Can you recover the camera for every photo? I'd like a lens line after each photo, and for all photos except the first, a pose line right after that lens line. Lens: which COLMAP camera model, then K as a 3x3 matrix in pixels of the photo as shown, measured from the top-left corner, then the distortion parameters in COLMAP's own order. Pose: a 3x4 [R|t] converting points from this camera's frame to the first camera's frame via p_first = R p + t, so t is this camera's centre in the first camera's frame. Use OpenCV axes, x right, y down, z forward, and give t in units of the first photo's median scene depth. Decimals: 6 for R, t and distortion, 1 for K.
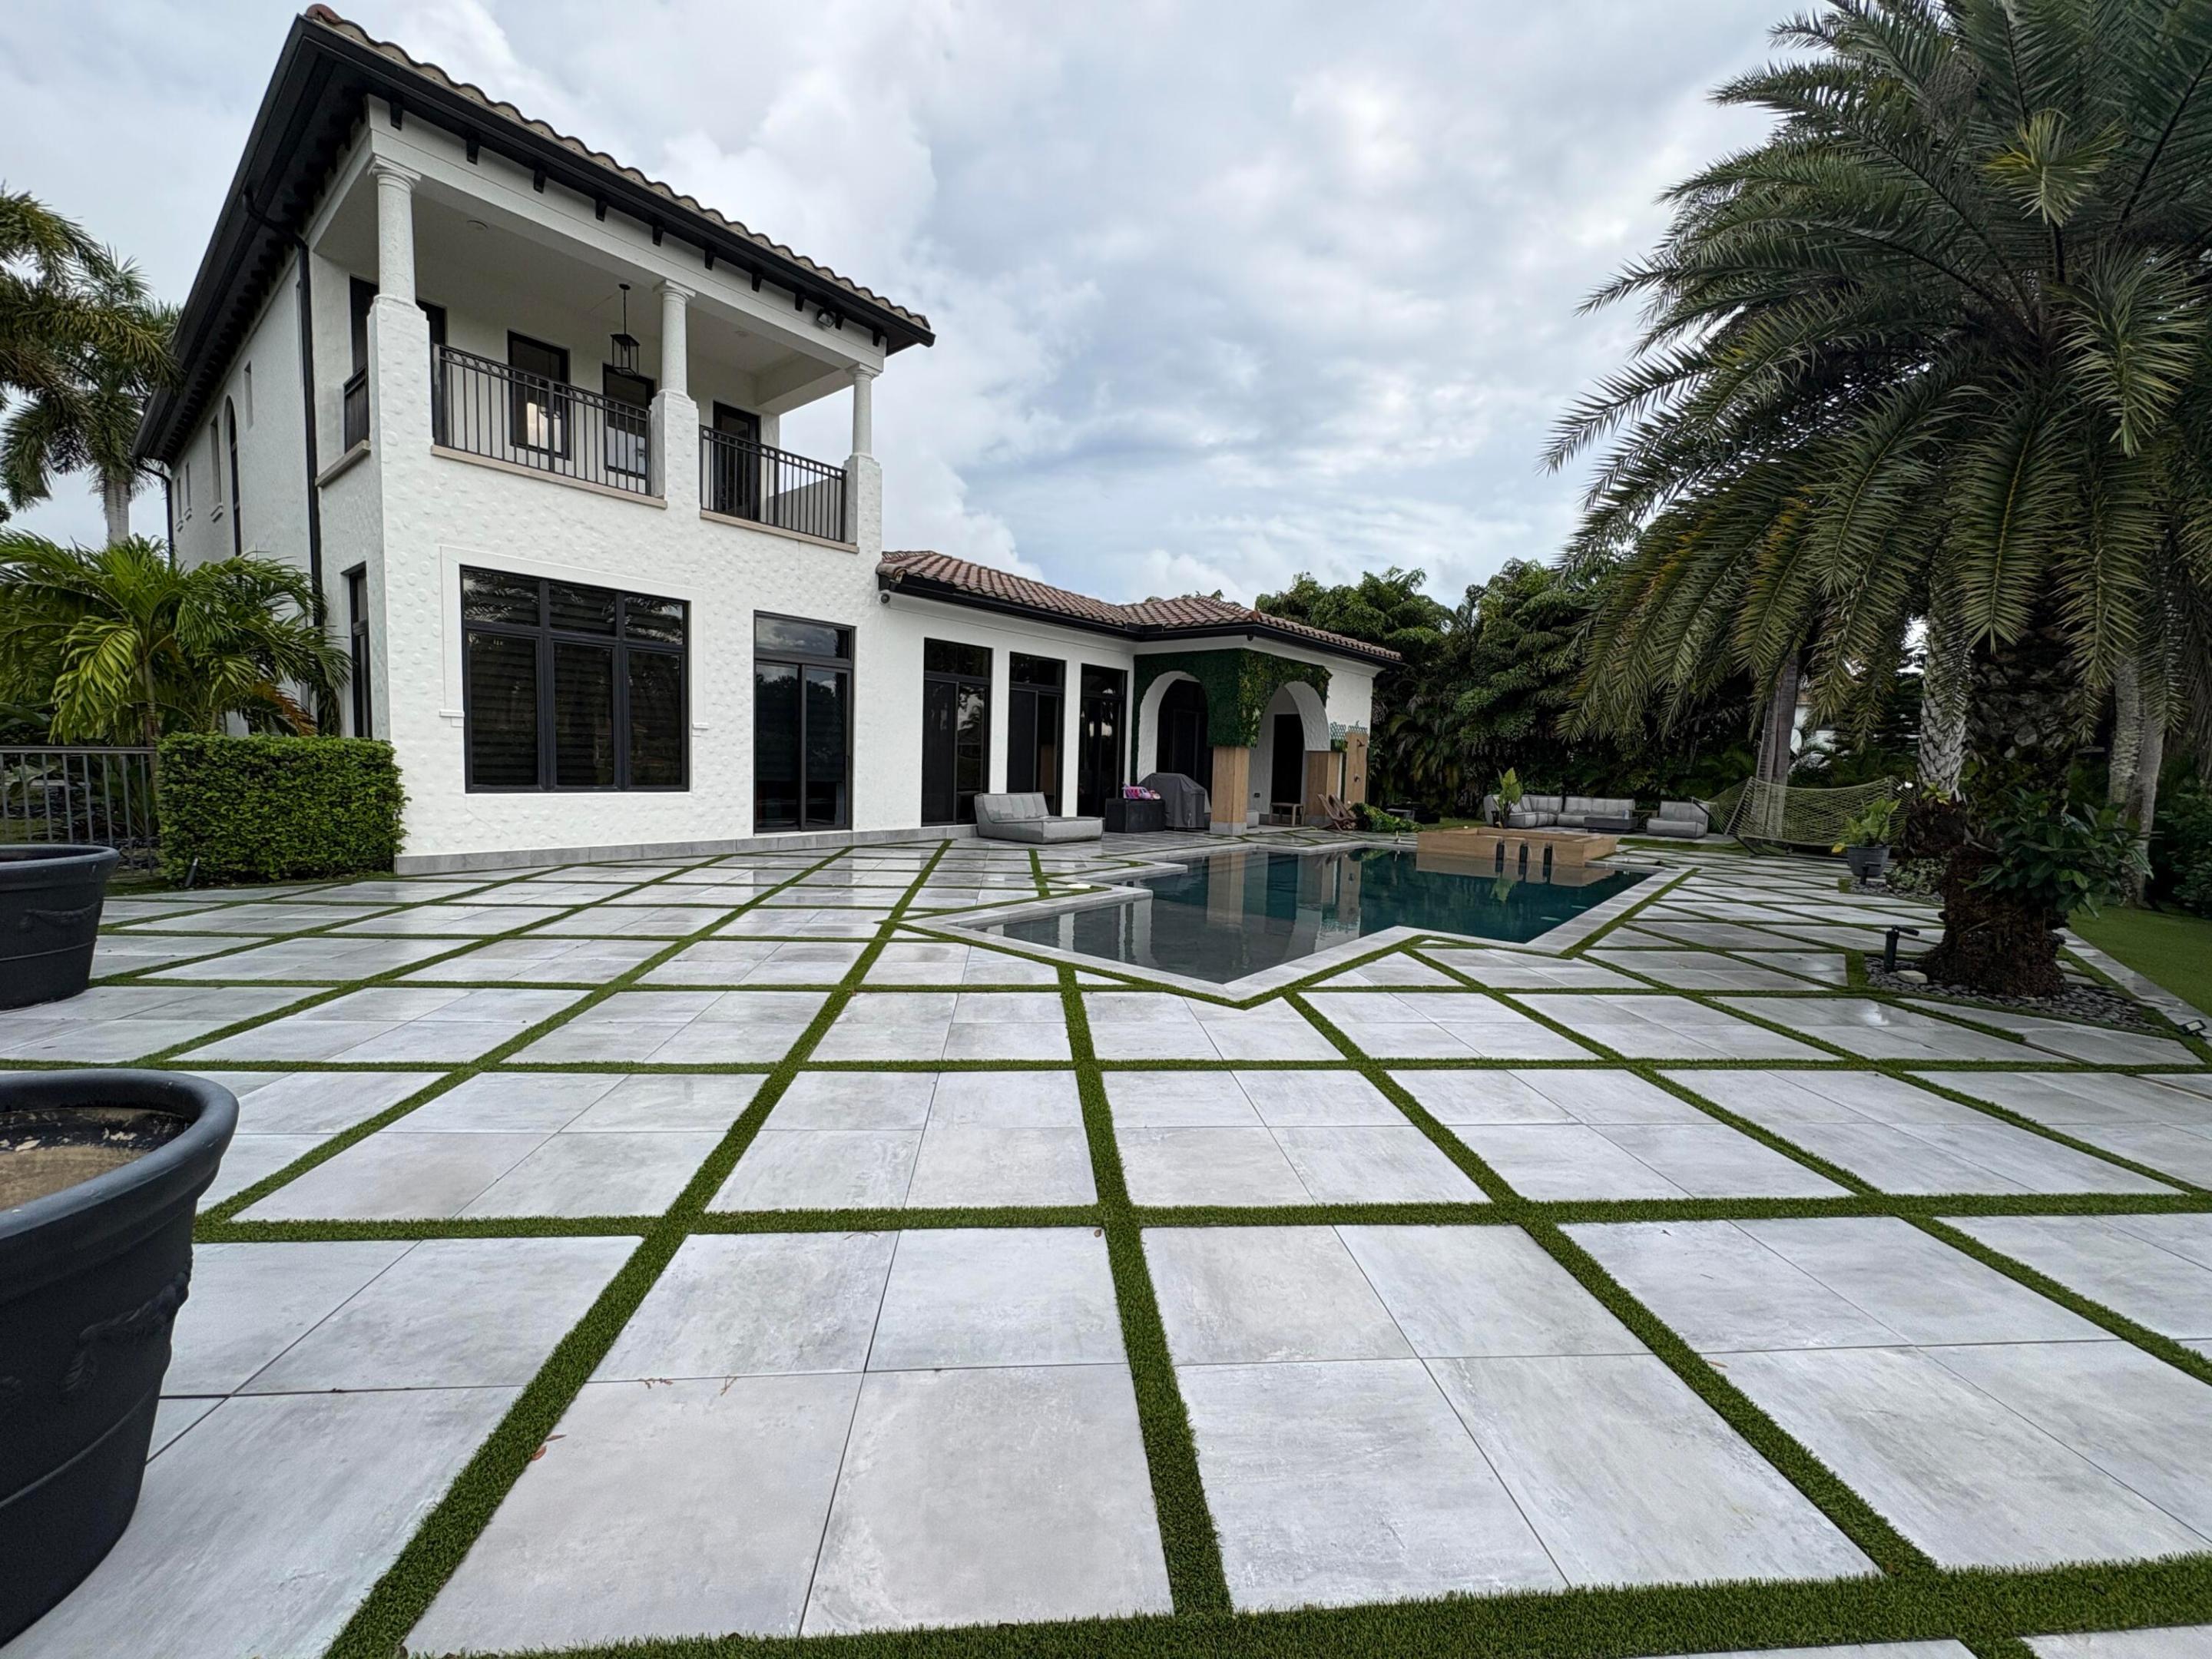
lens RADIAL K [[883.6, 0, 1103.9], [0, 883.6, 824.6], [0, 0, 1]] dist [0.003092, -0.000709]
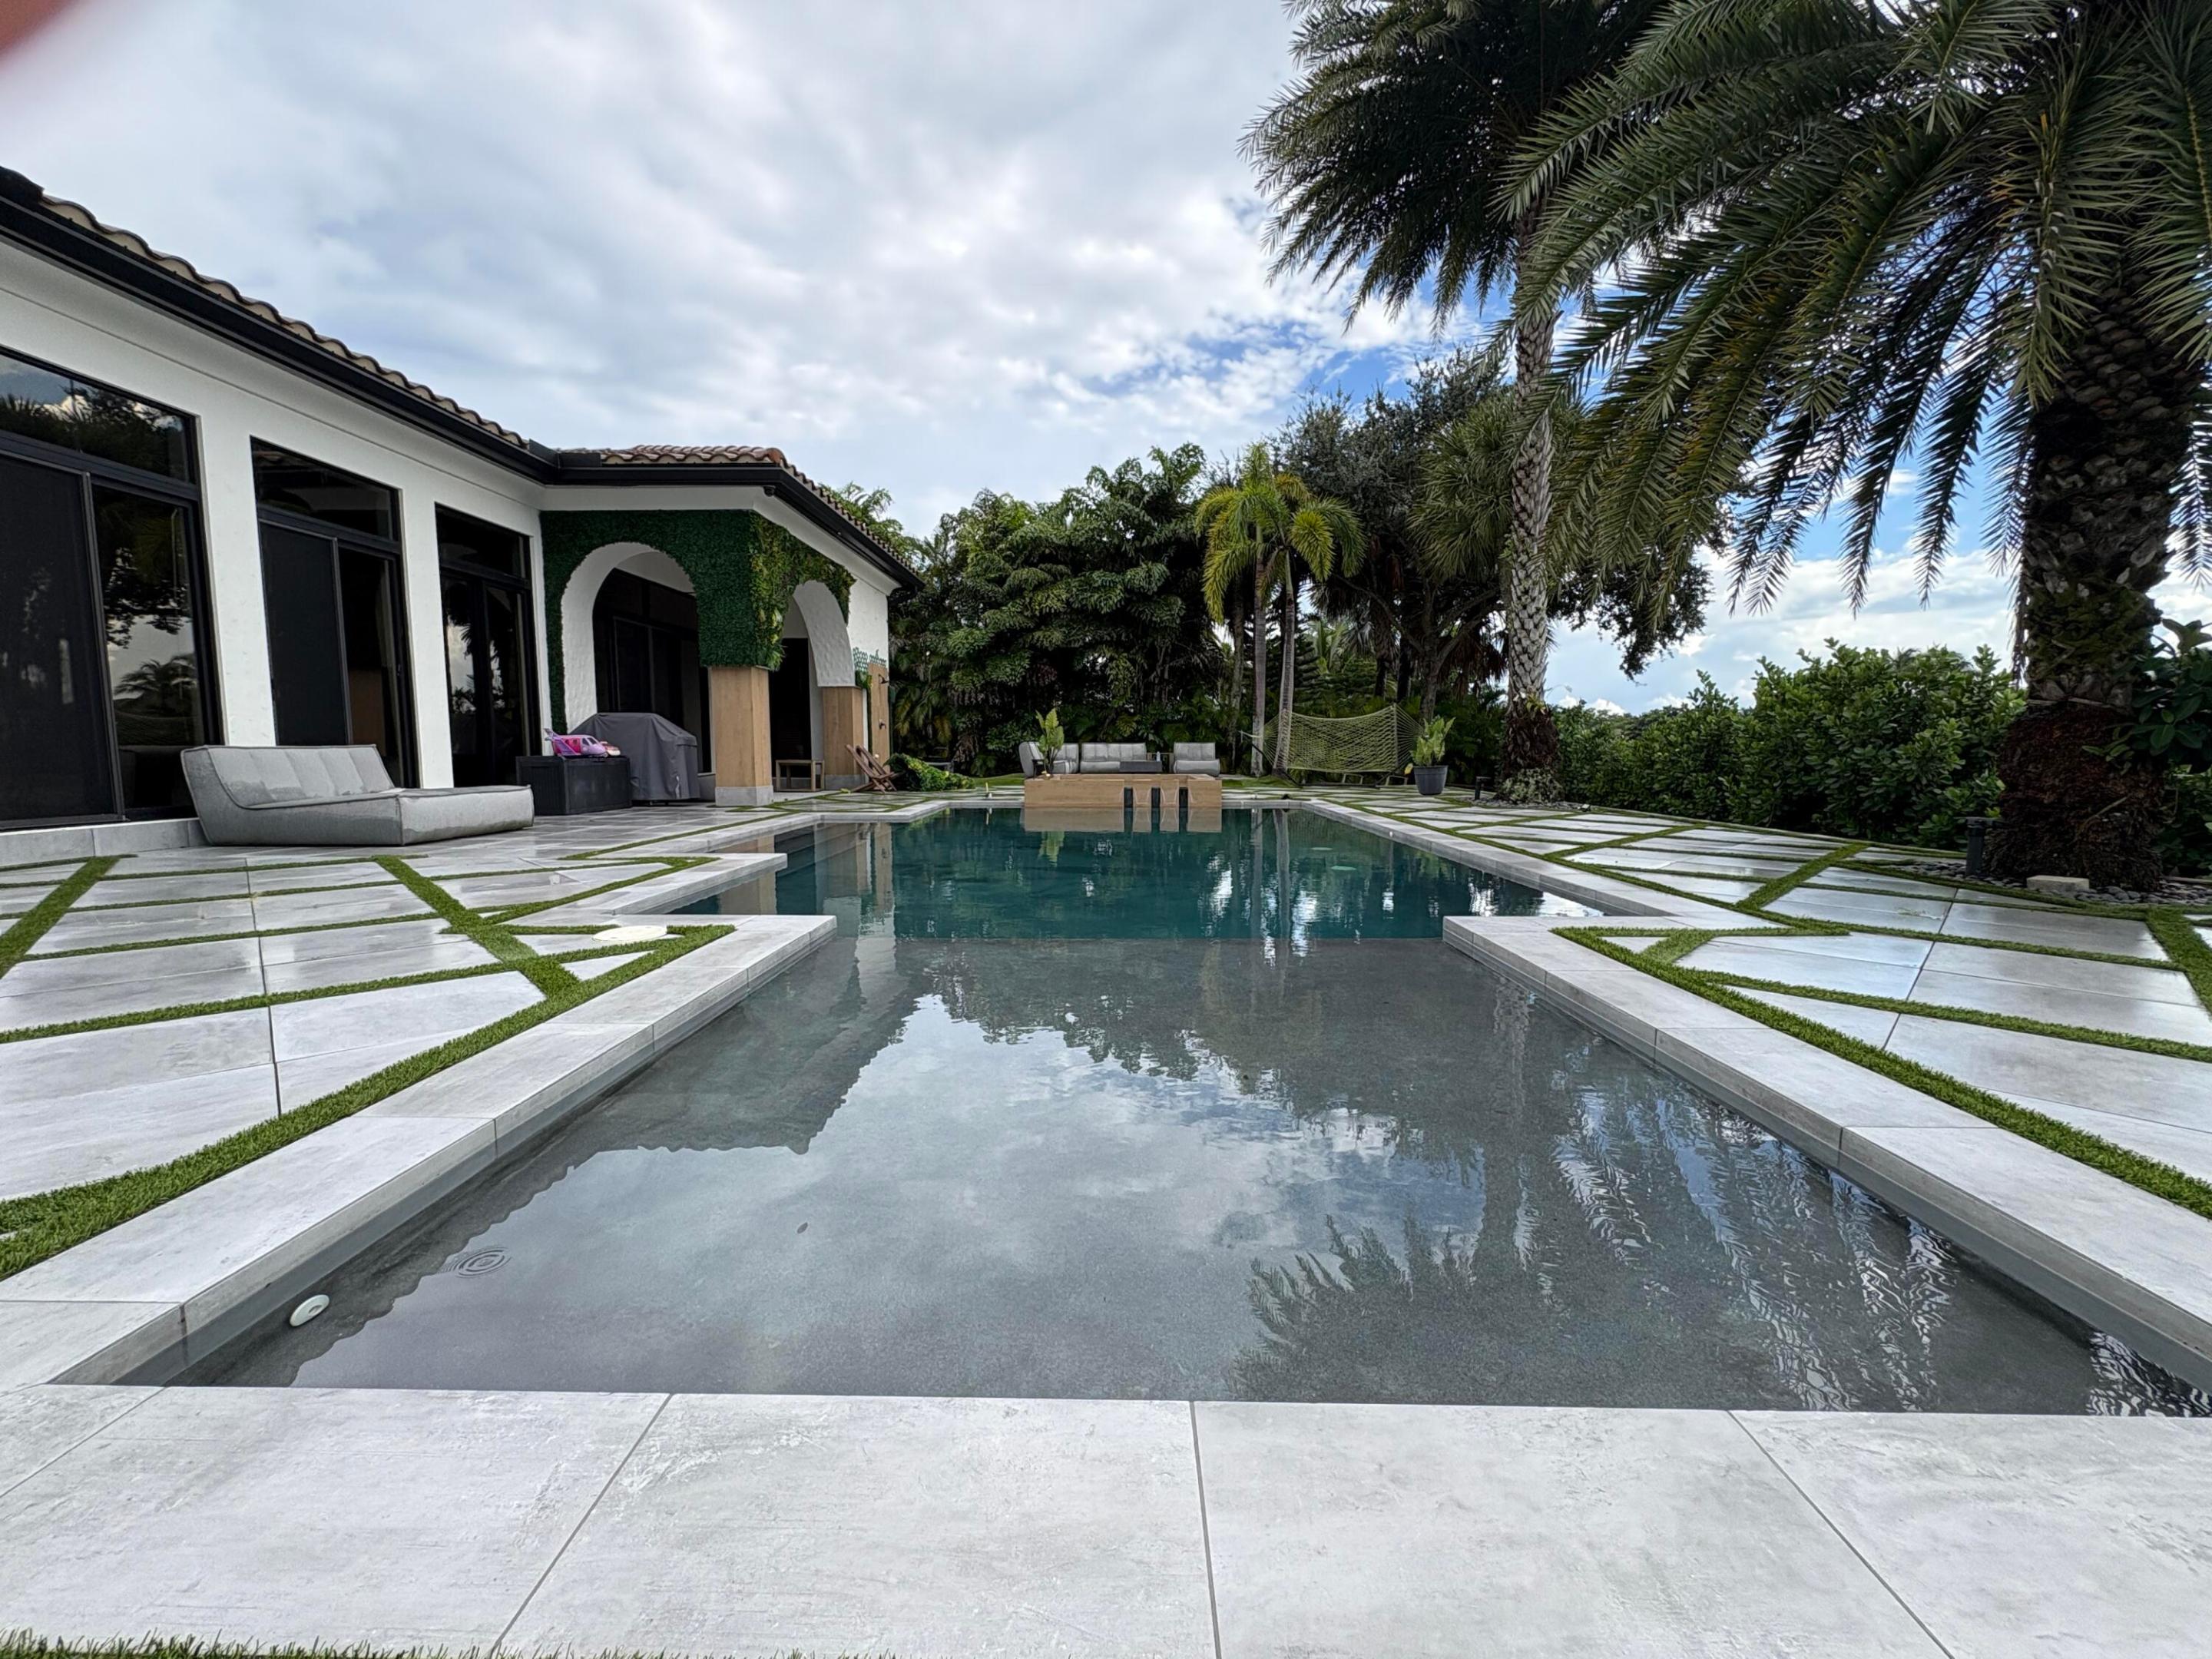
lens RADIAL K [[883.6, 0, 1103.9], [0, 883.6, 824.6], [0, 0, 1]] dist [0.003092, -0.000709]
pose [[0.781788, -0.086590, 0.617503, -0.055336], [0.070302, 0.996237, 0.050693, 0.010915], [-0.619569, 0.003781, 0.784933, 0.329915]]
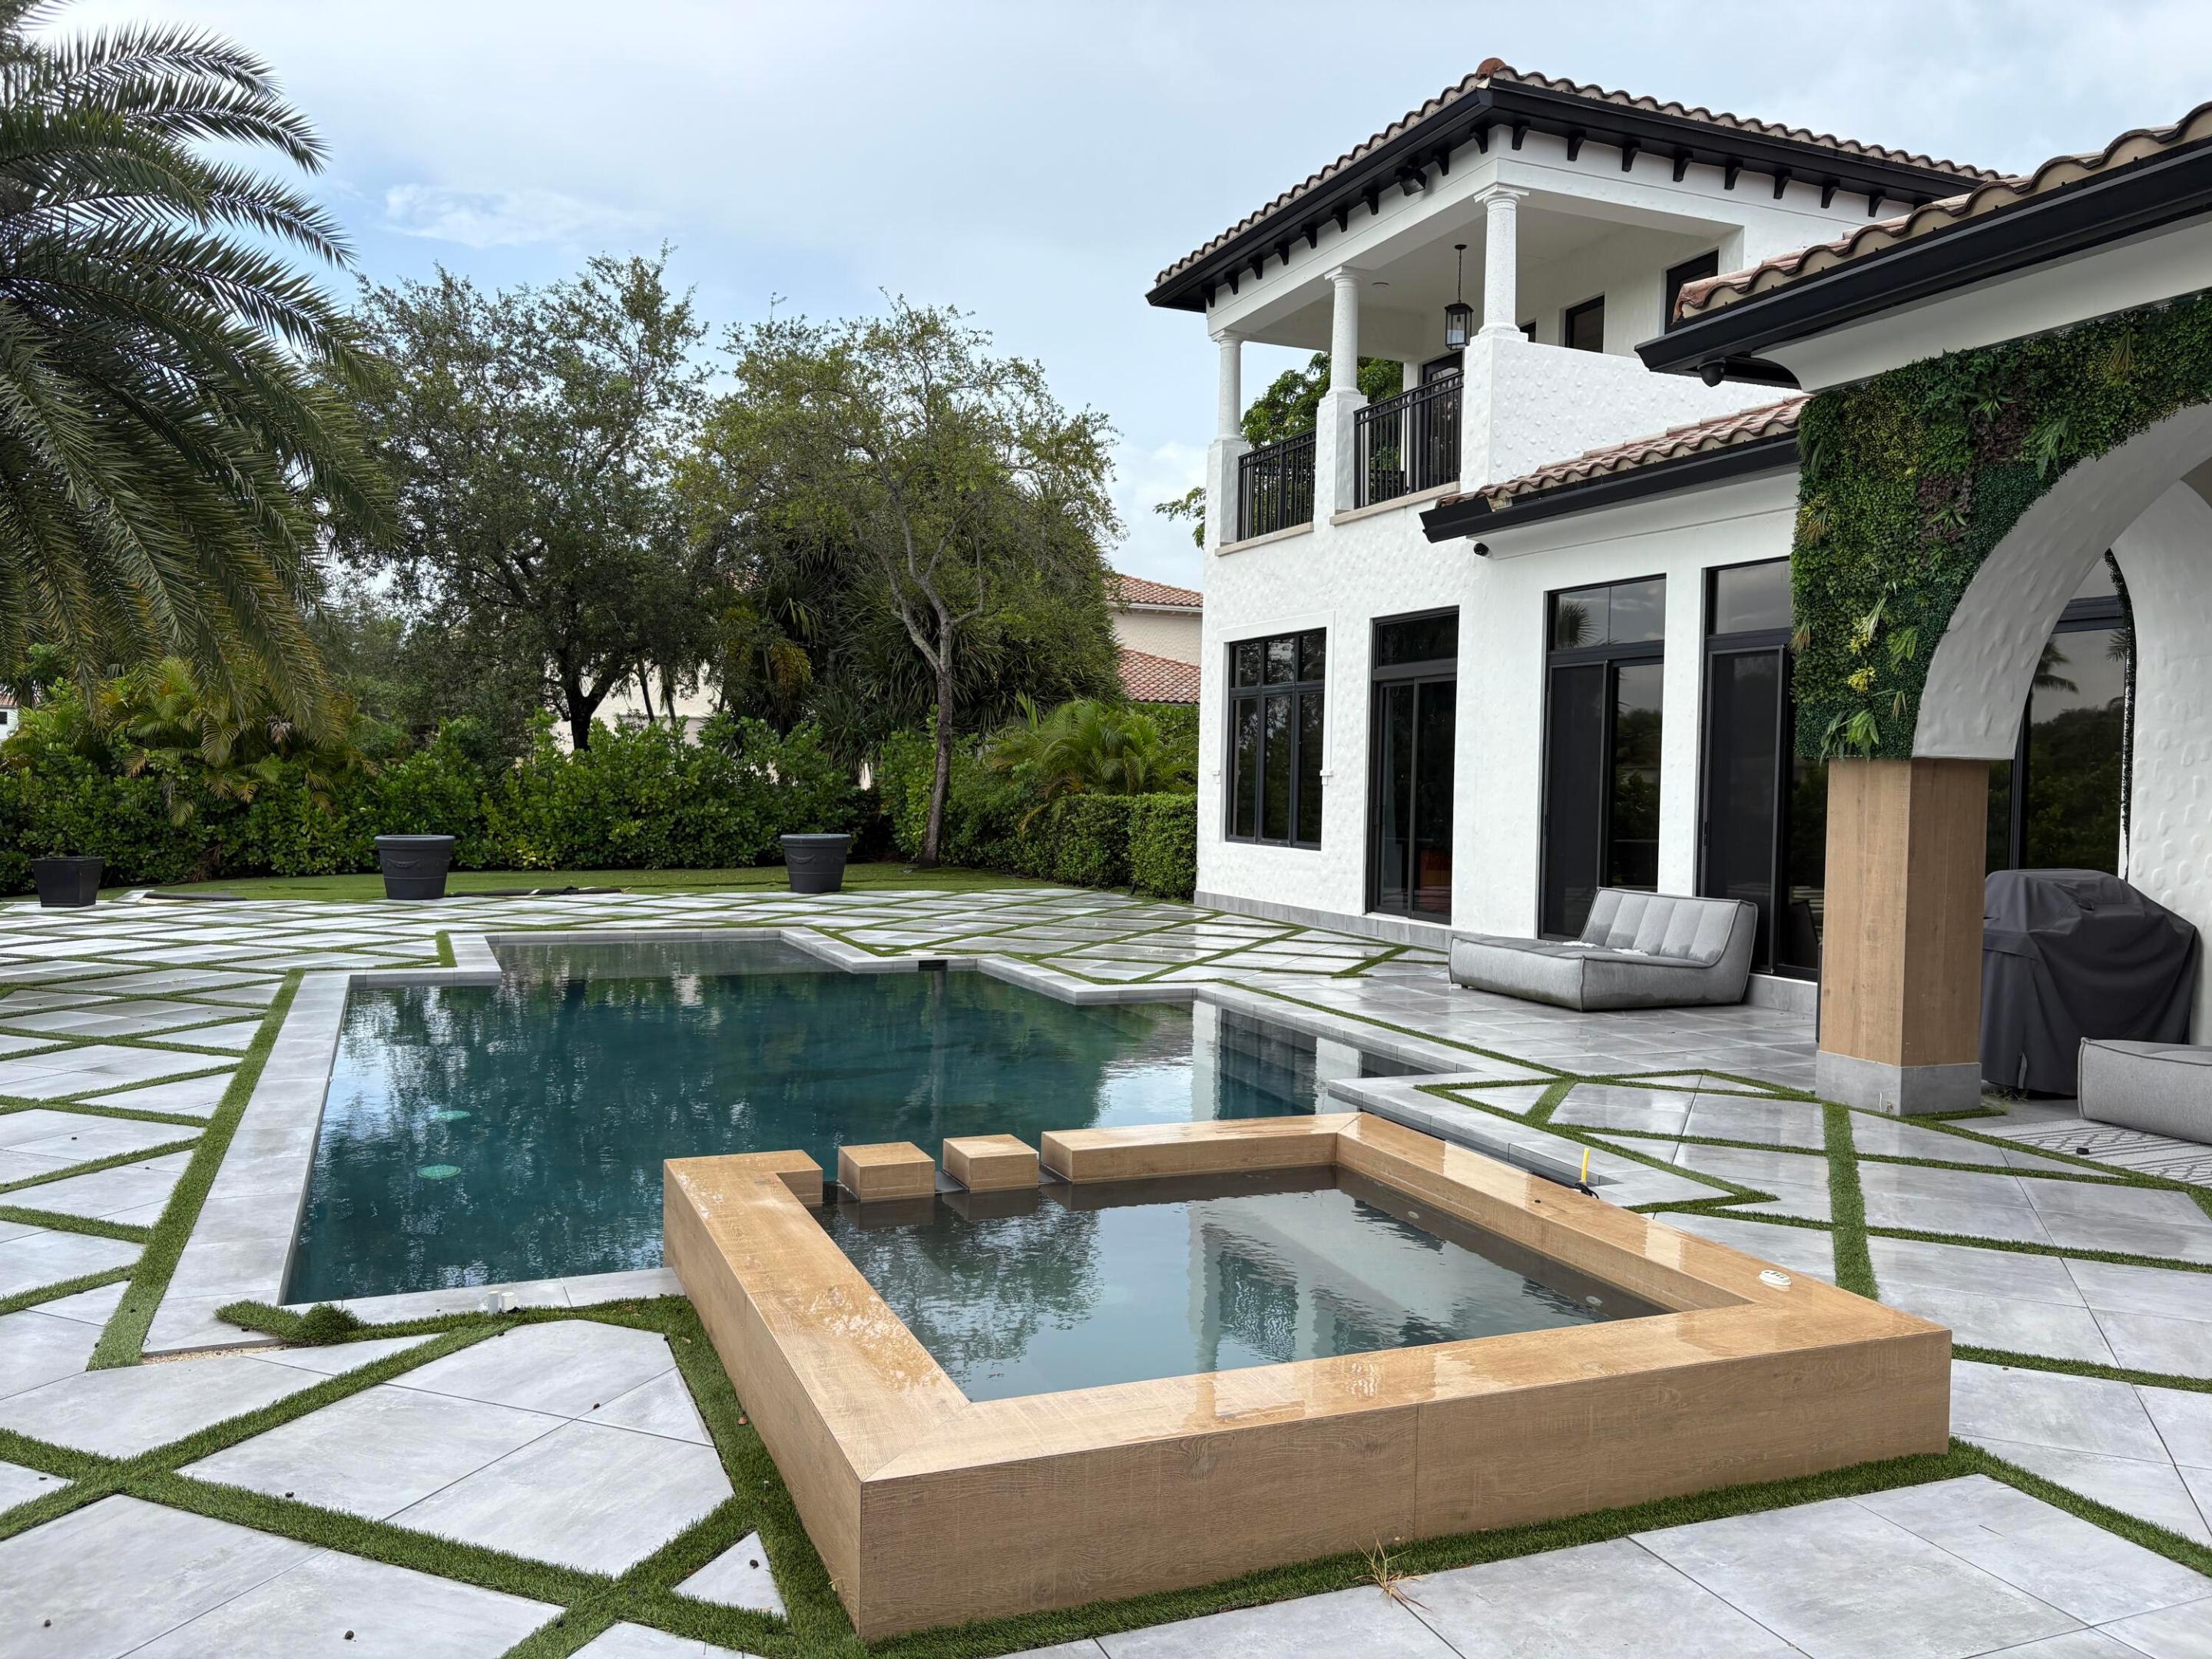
lens RADIAL K [[1659.7, 0, 1106.0], [0, 1659.7, 829.5], [0, 0, 1]] dist [0.028129, -0.004214]
pose [[-0.468416, -0.020374, -0.883273, 0.722023], [-0.104582, 0.993984, 0.032534, -0.060045], [0.877296, 0.107614, -0.467729, 1.082361]]
